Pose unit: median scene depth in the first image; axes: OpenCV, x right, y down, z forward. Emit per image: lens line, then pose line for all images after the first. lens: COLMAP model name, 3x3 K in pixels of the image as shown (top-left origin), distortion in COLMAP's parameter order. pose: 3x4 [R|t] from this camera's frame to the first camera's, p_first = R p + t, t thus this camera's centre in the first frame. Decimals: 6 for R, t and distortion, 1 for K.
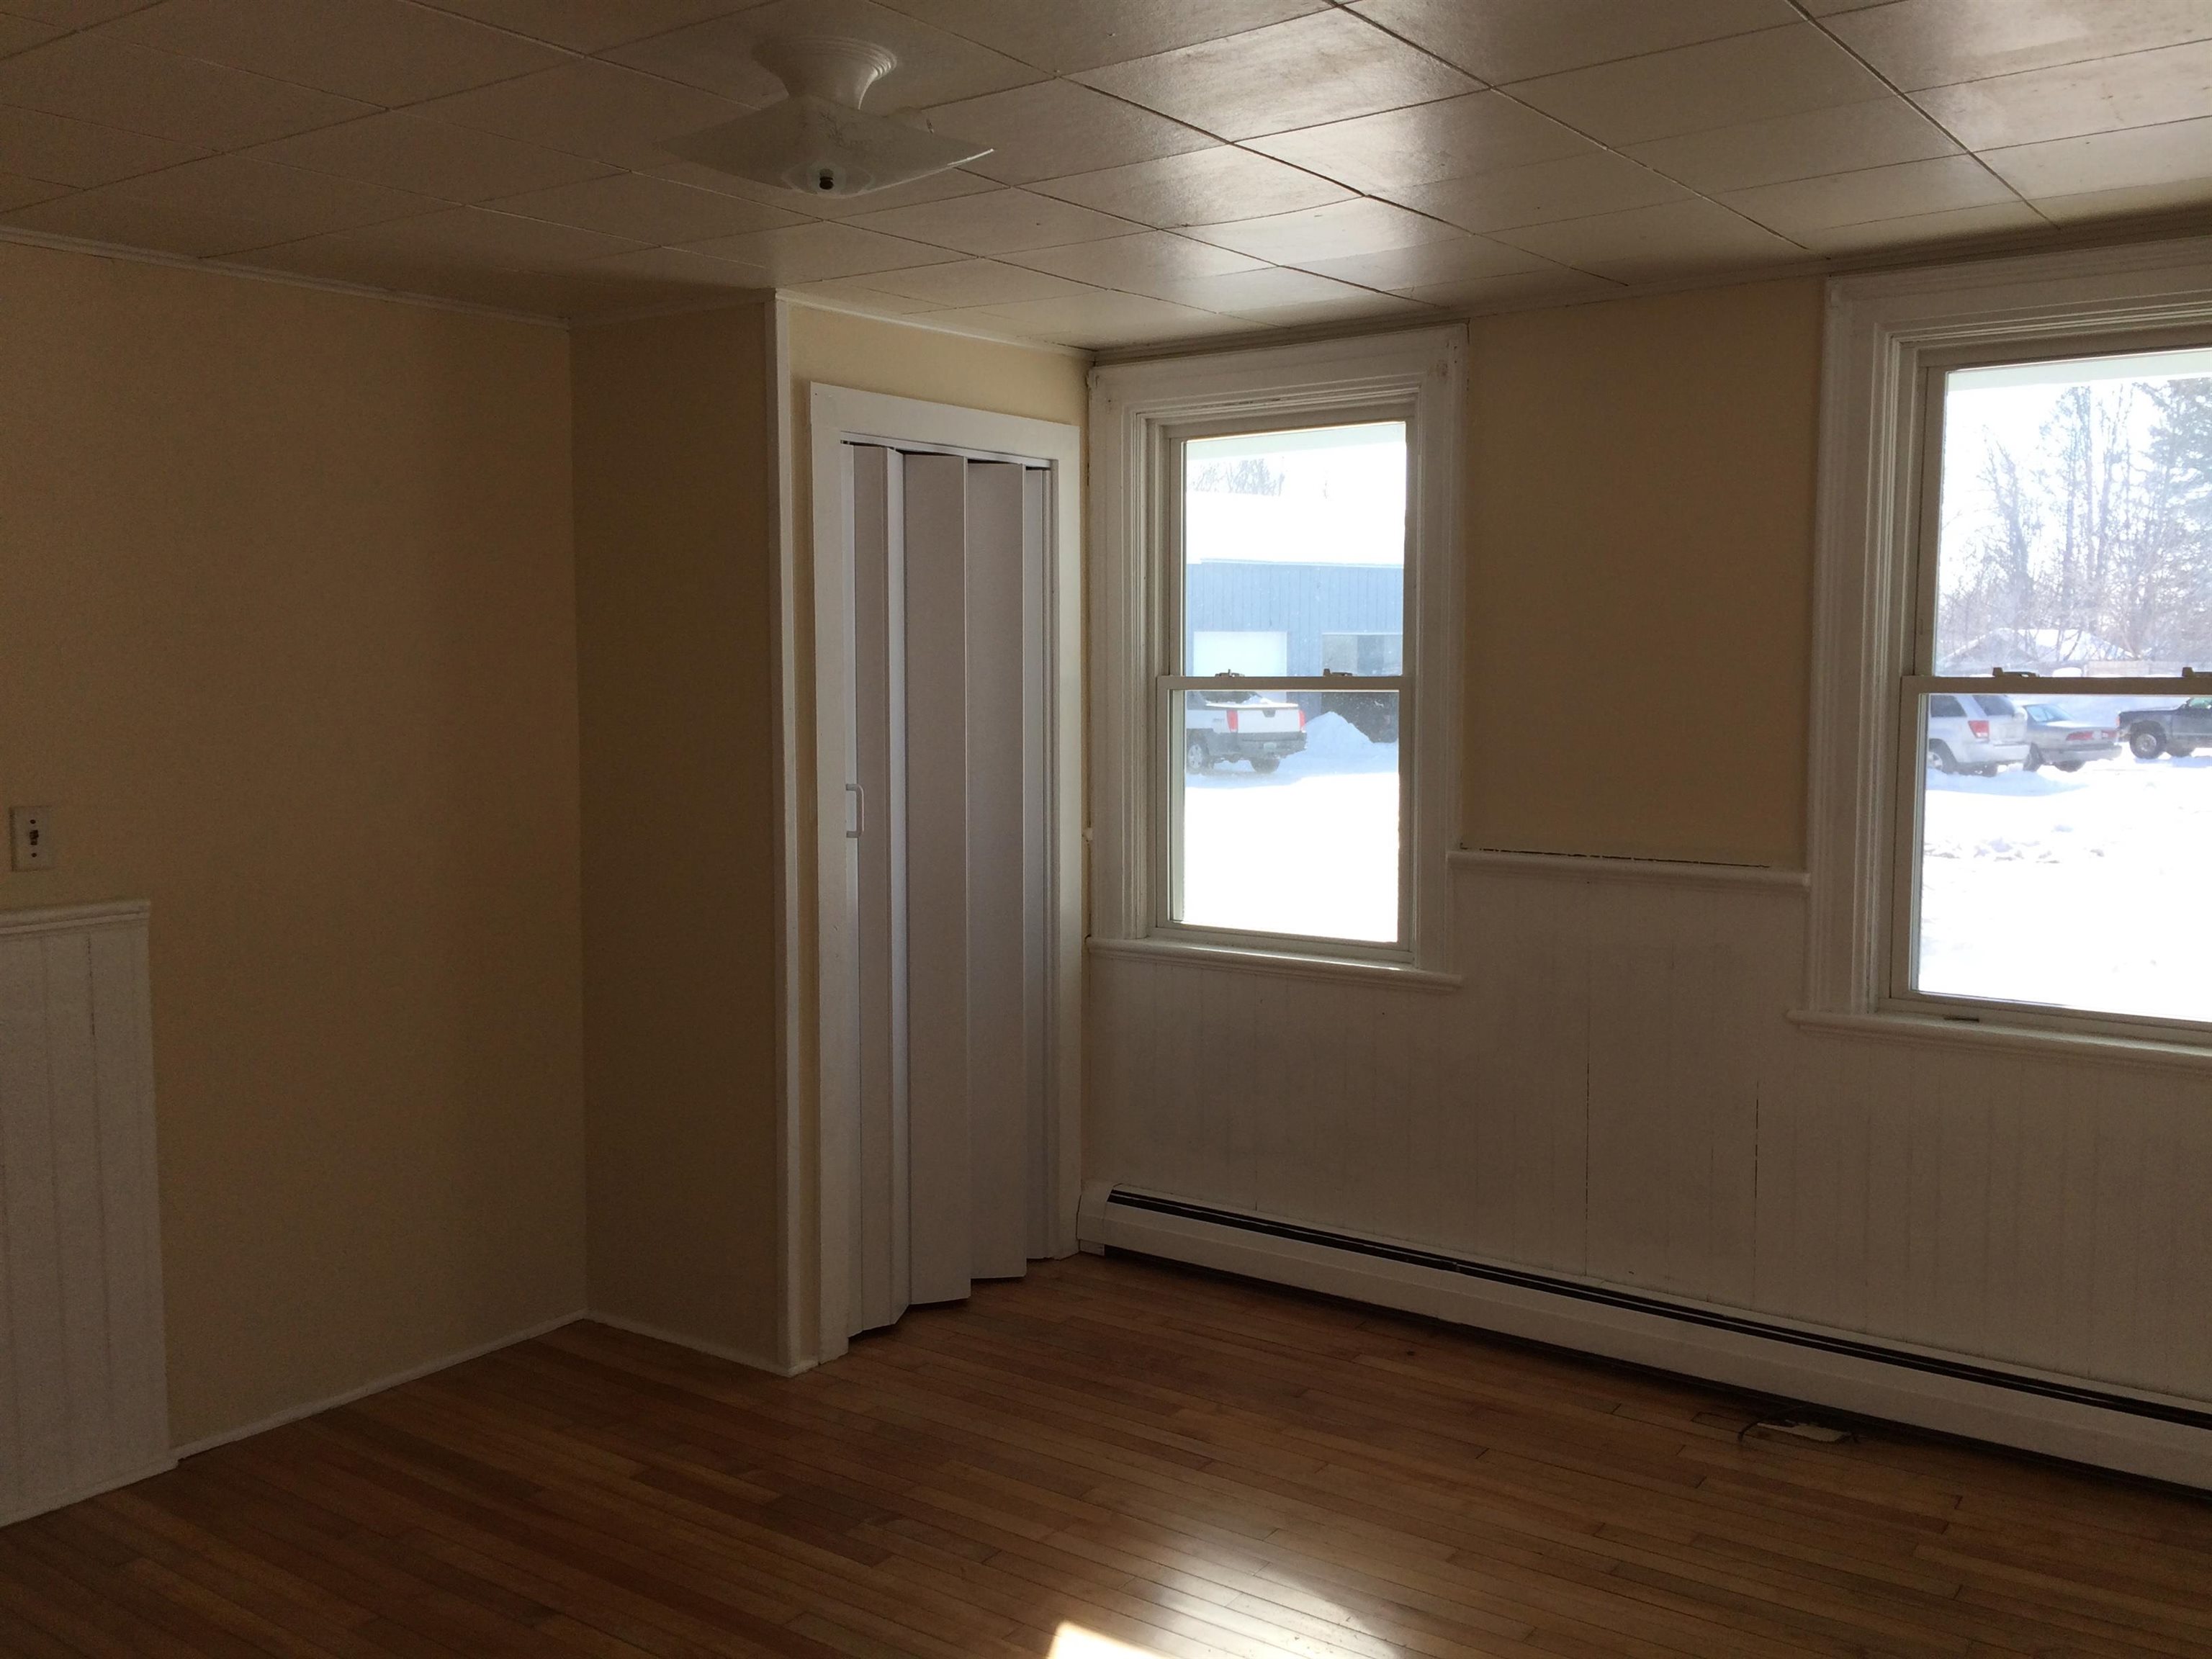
lens RADIAL K [[1849.1, 0, 1106.0], [0, 1849.1, 829.5], [0, 0, 1]] dist [0.001986, -0.090121]
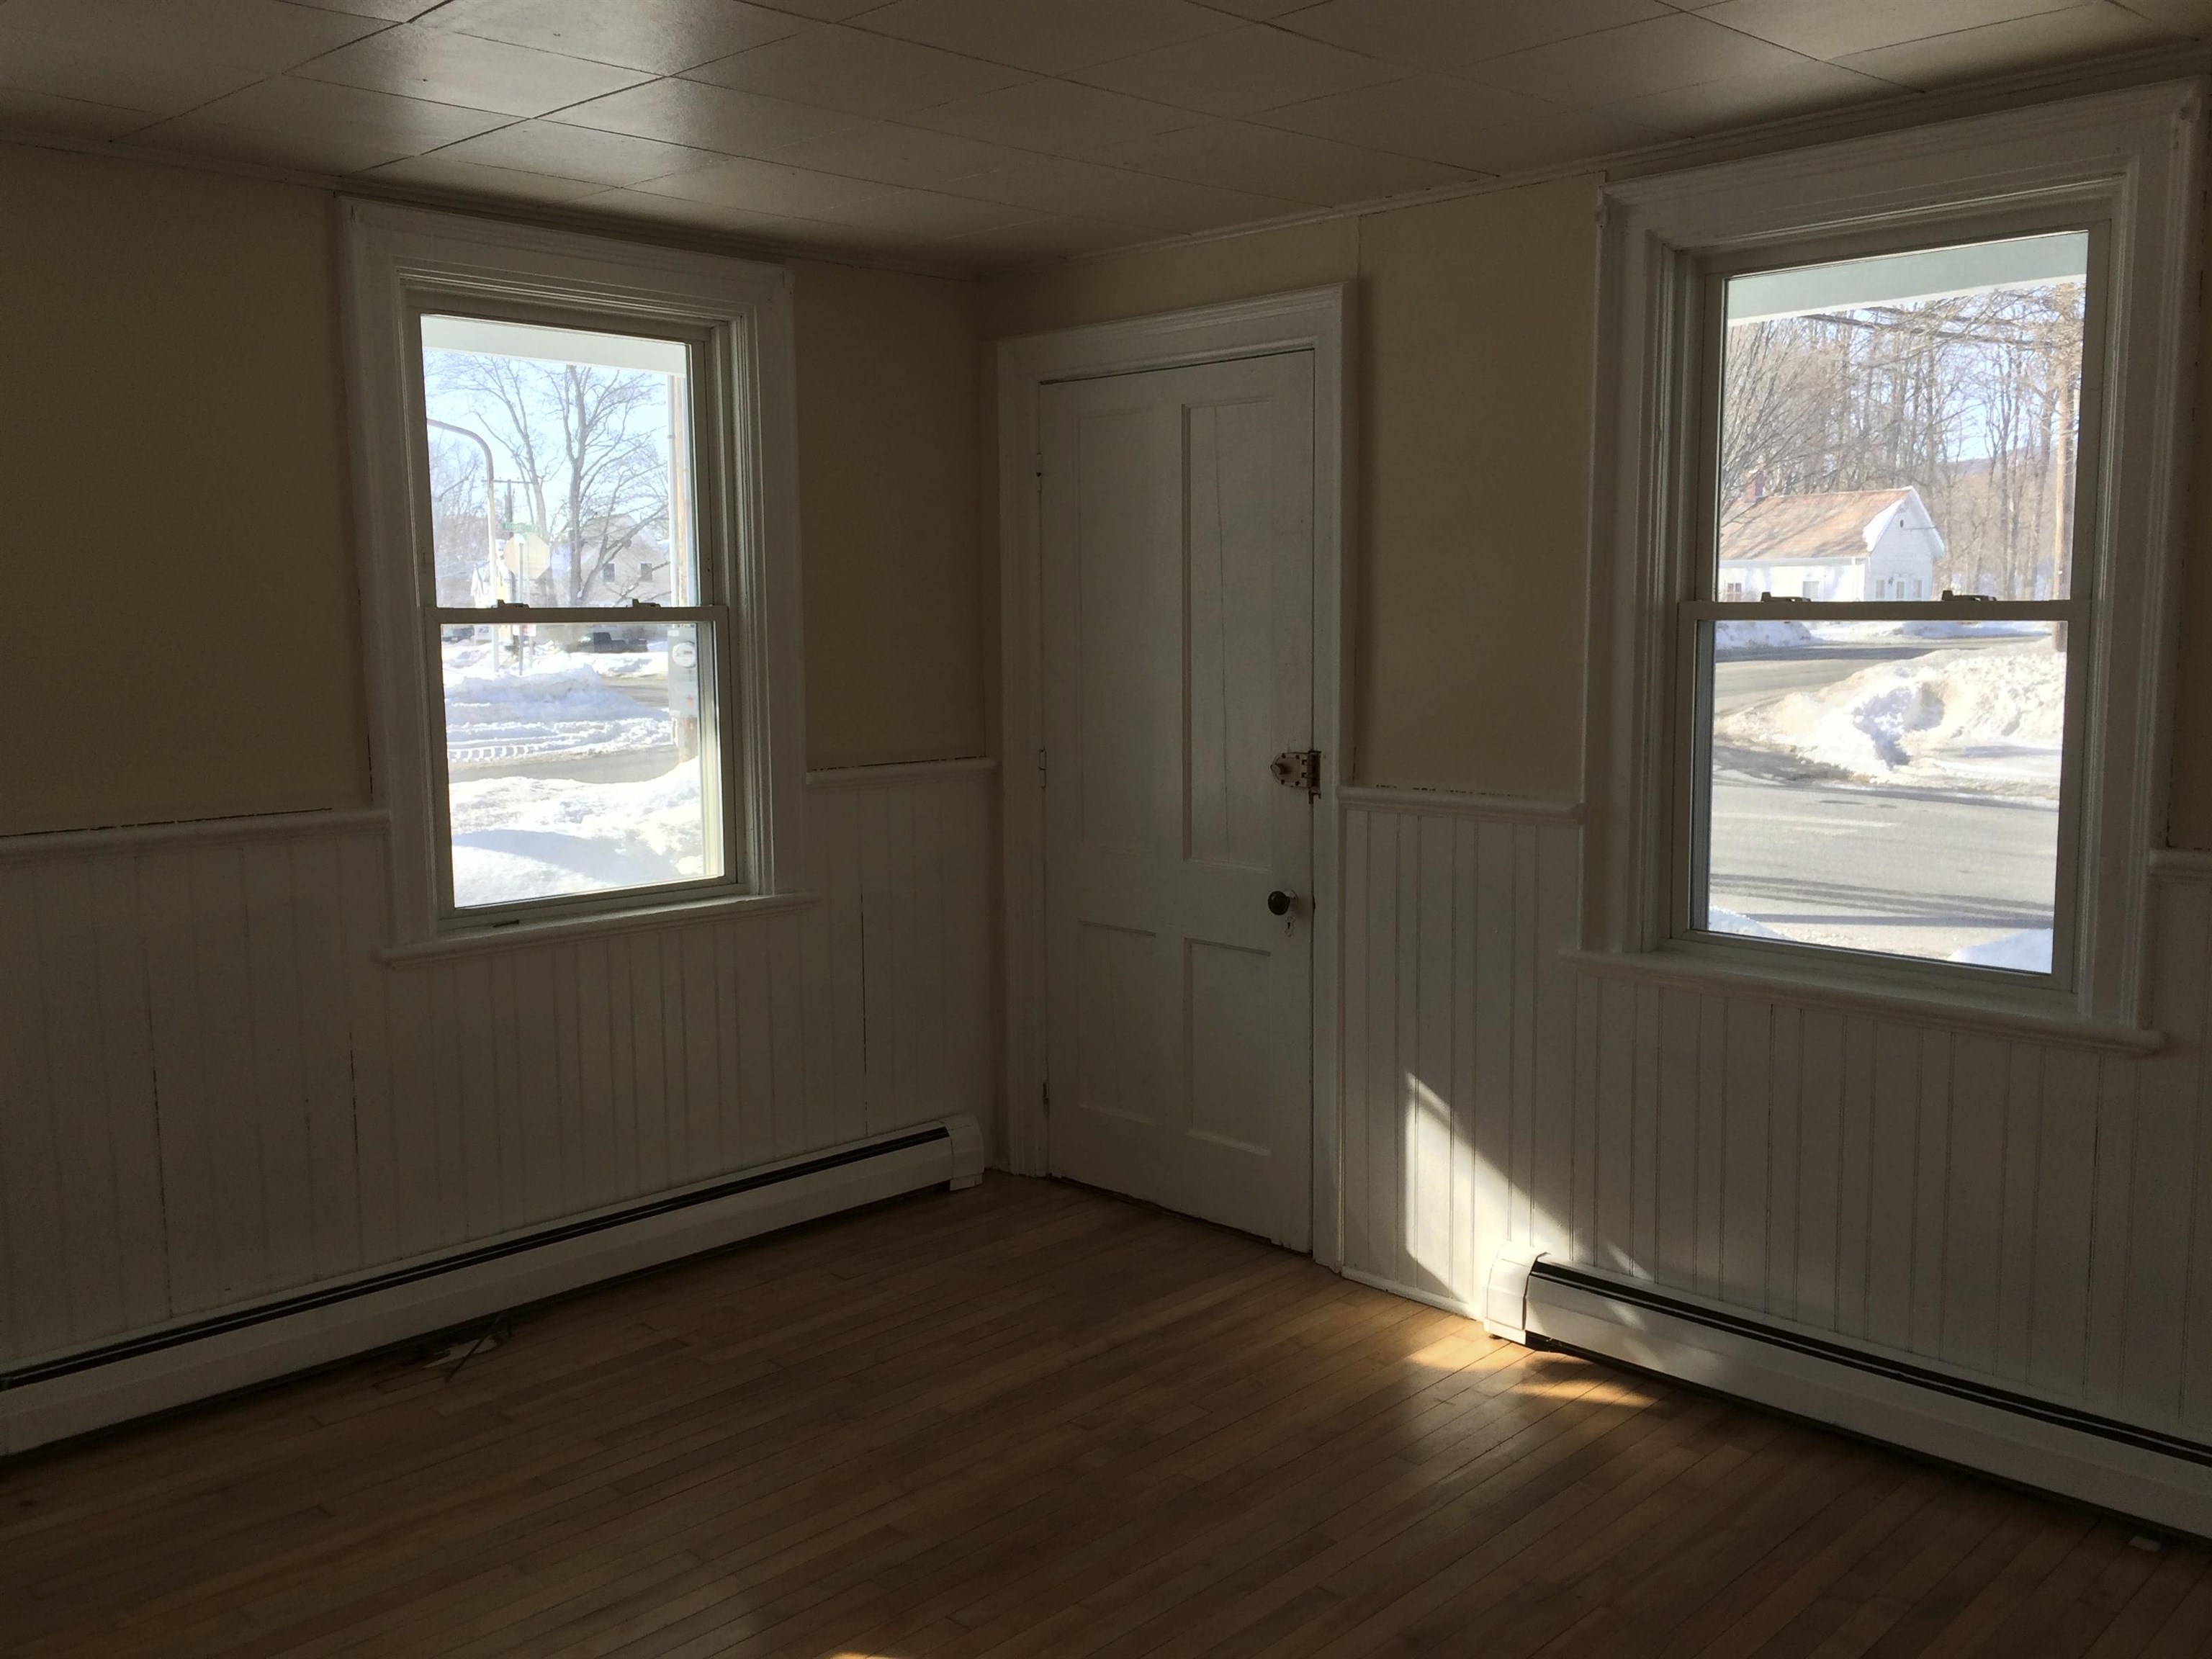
lens RADIAL K [[1897.7, 0, 1129.5], [0, 1897.7, 828.5], [0, 0, 1]] dist [0.075128, -0.129350]
pose [[0.110349, -0.115306, 0.987182, -0.624793], [0.088093, 0.990473, 0.105843, -0.041645], [-0.989981, 0.075284, 0.119456, 0.513014]]
